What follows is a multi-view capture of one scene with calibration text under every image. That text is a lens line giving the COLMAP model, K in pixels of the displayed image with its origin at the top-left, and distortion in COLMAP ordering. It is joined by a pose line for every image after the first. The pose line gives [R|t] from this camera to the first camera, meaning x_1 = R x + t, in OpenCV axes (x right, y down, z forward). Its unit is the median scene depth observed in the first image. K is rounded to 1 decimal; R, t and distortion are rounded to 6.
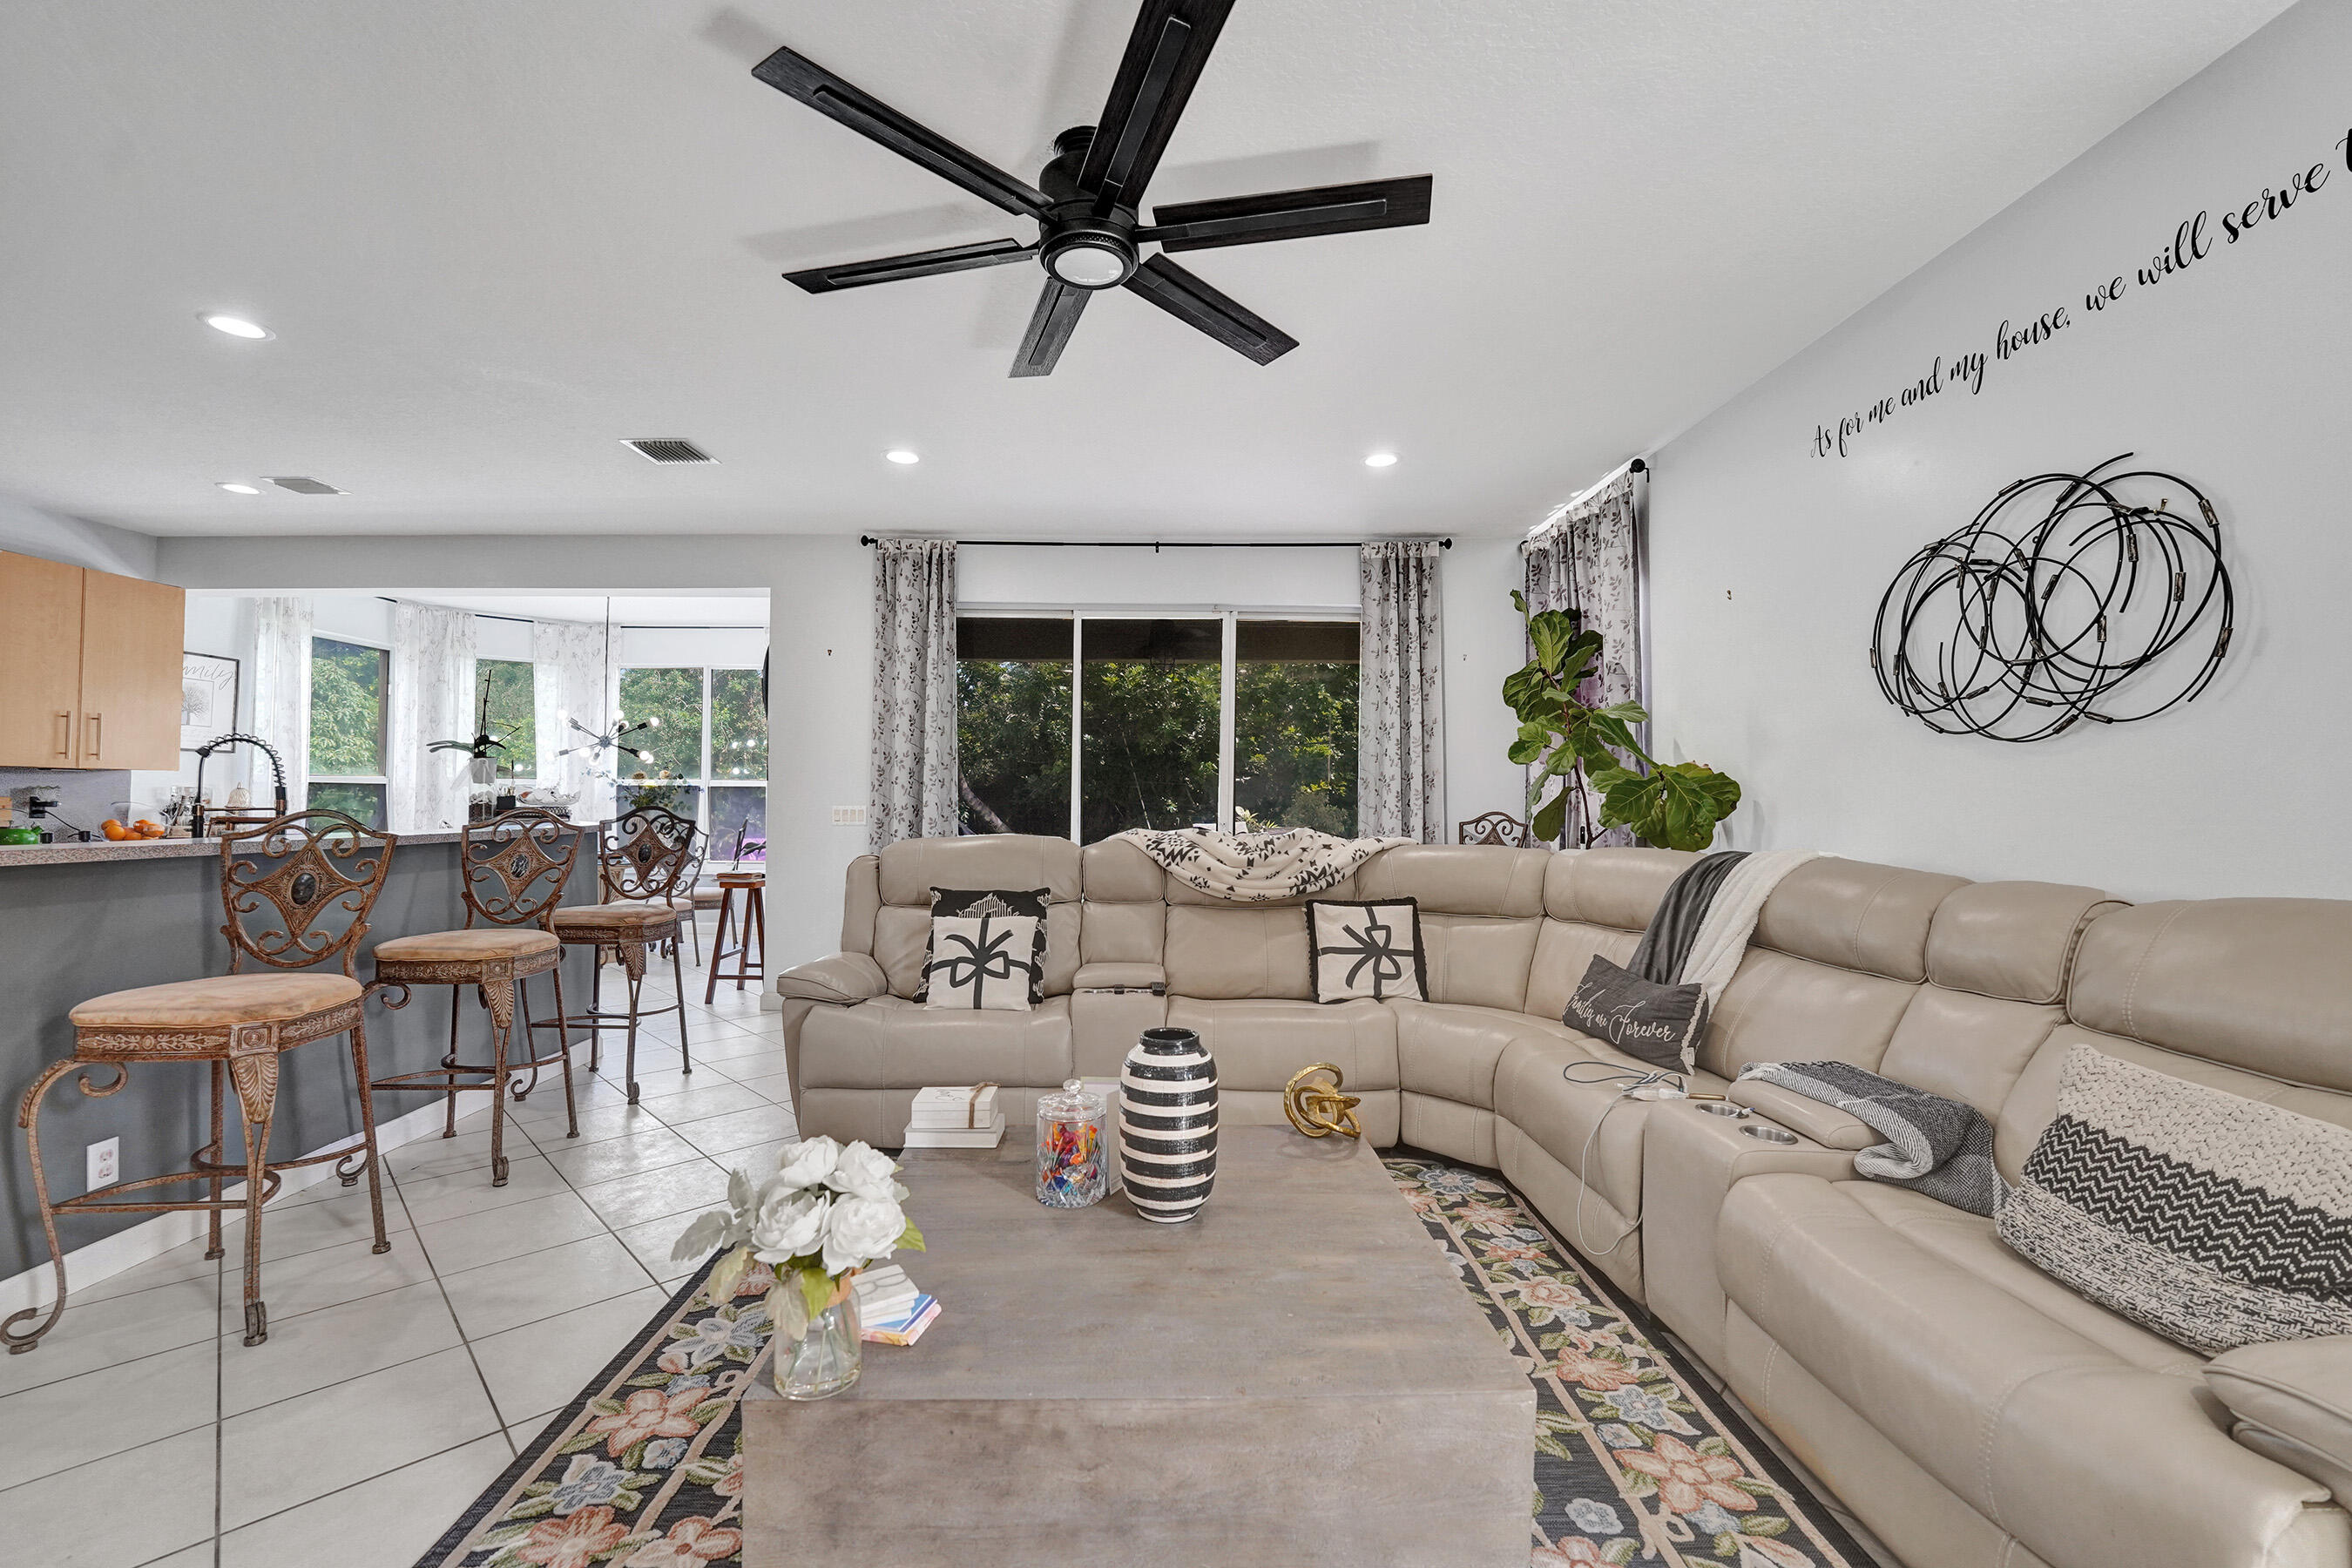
lens RADIAL K [[957.8, 0, 1177.7], [0, 957.8, 782.8], [0, 0, 1]] dist [-0.024005, 0.000225]
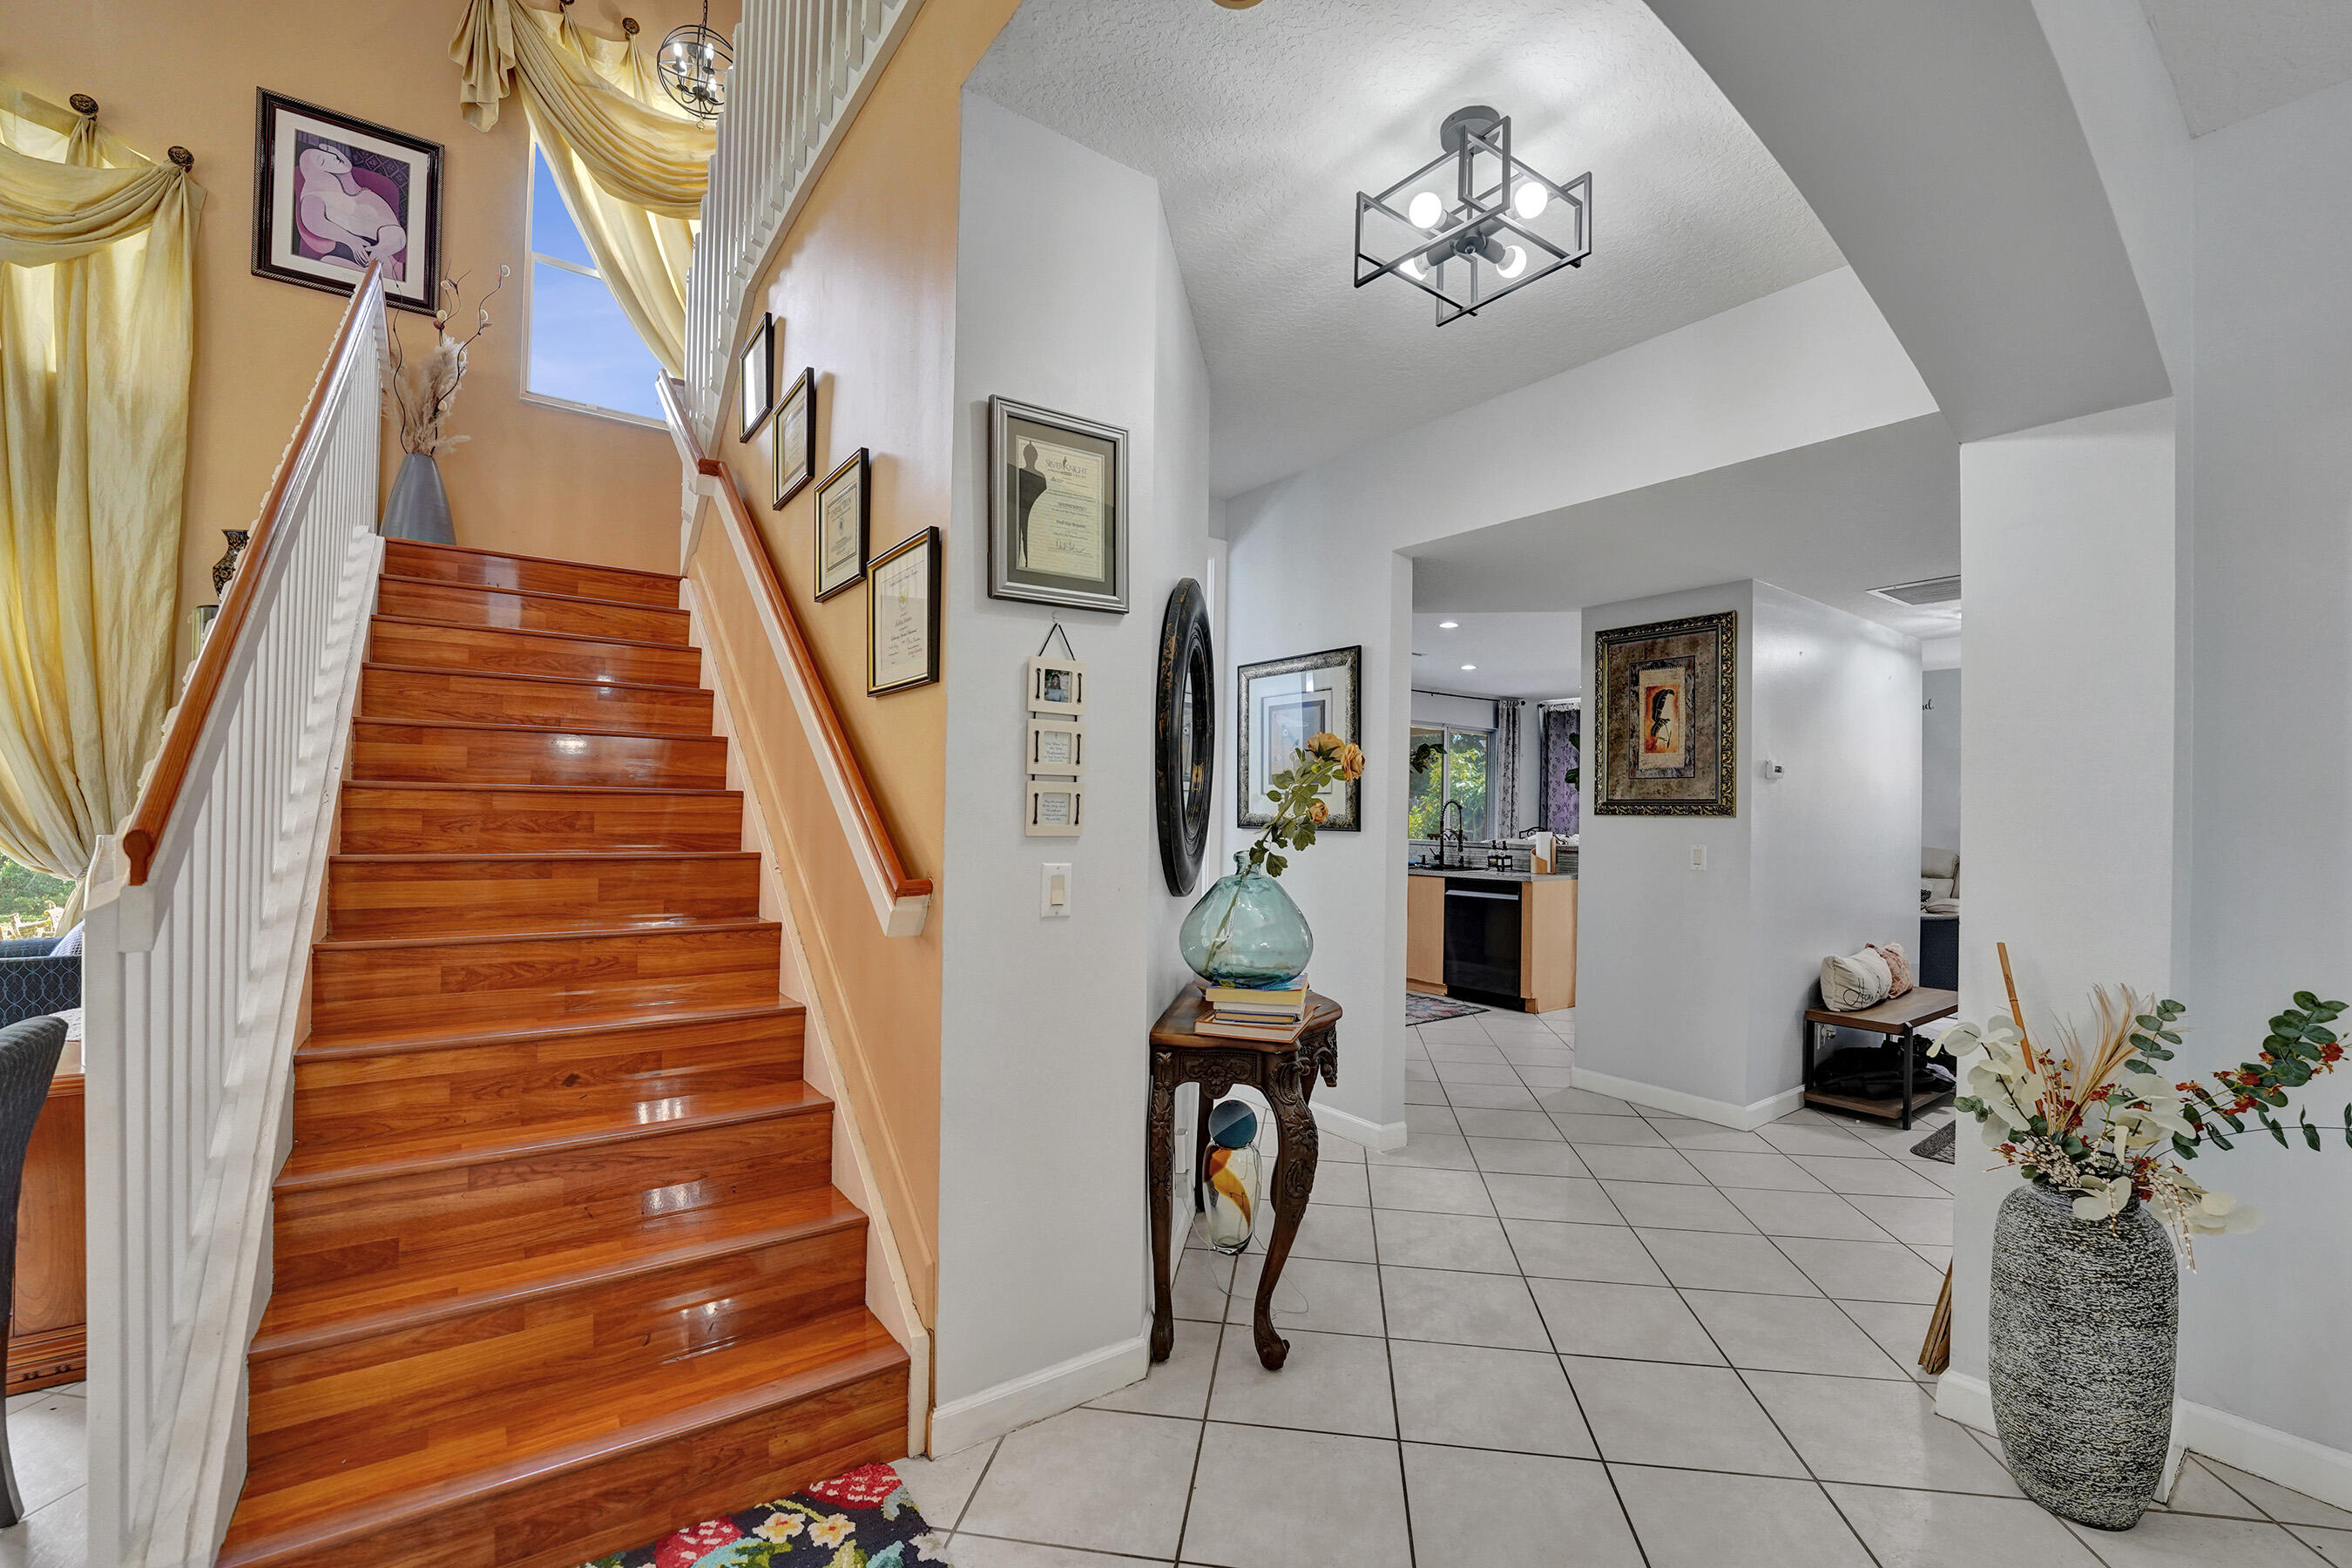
lens RADIAL K [[966.4, 0, 1179.3], [0, 966.4, 807.9], [0, 0, 1]] dist [-0.028571, 0.004489]
pose [[0.811979, 0.007944, 0.583632, -2.522142], [-0.019480, 0.999719, 0.013495, -0.041628], [-0.583361, -0.022327, 0.811906, -0.507452]]
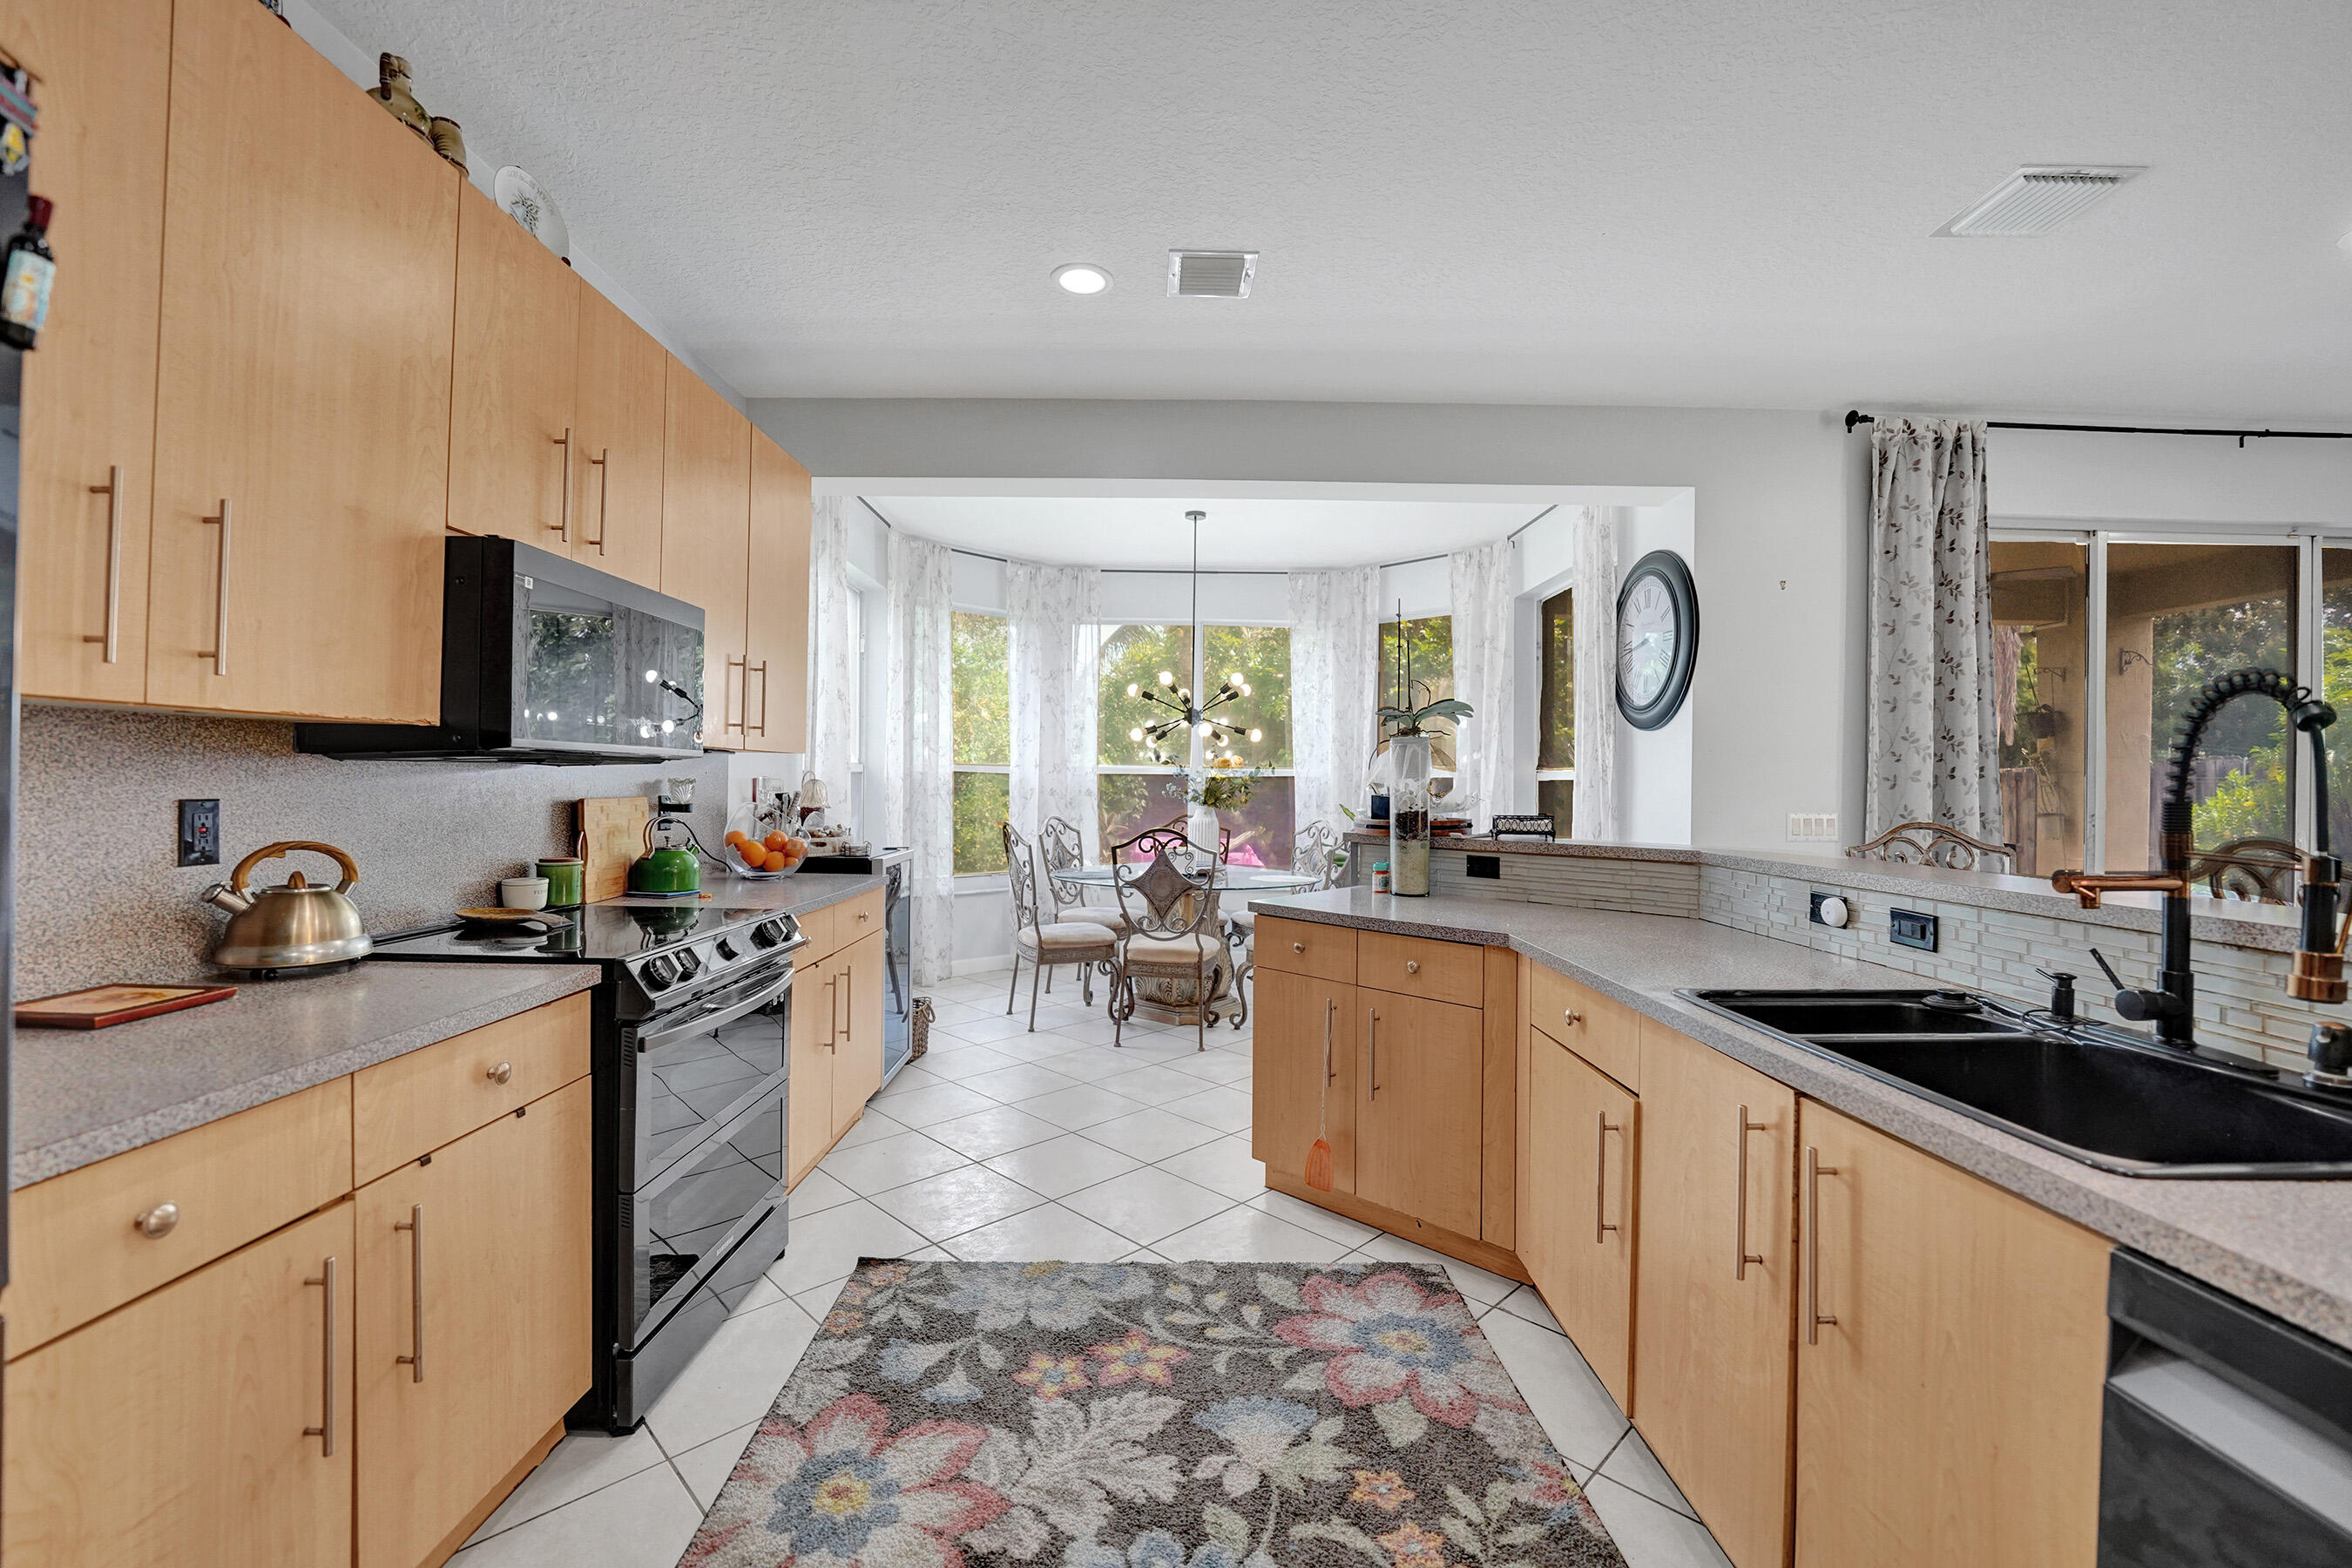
lens RADIAL K [[968.5, 0, 1177.3], [0, 968.5, 777.3], [0, 0, 1]] dist [-0.029785, 0.005665]
pose [[0.999940, 0.006501, -0.008791, -1.213986], [-0.006425, 0.999942, 0.008650, -0.006318], [0.008846, -0.008593, 0.999924, 0.494086]]
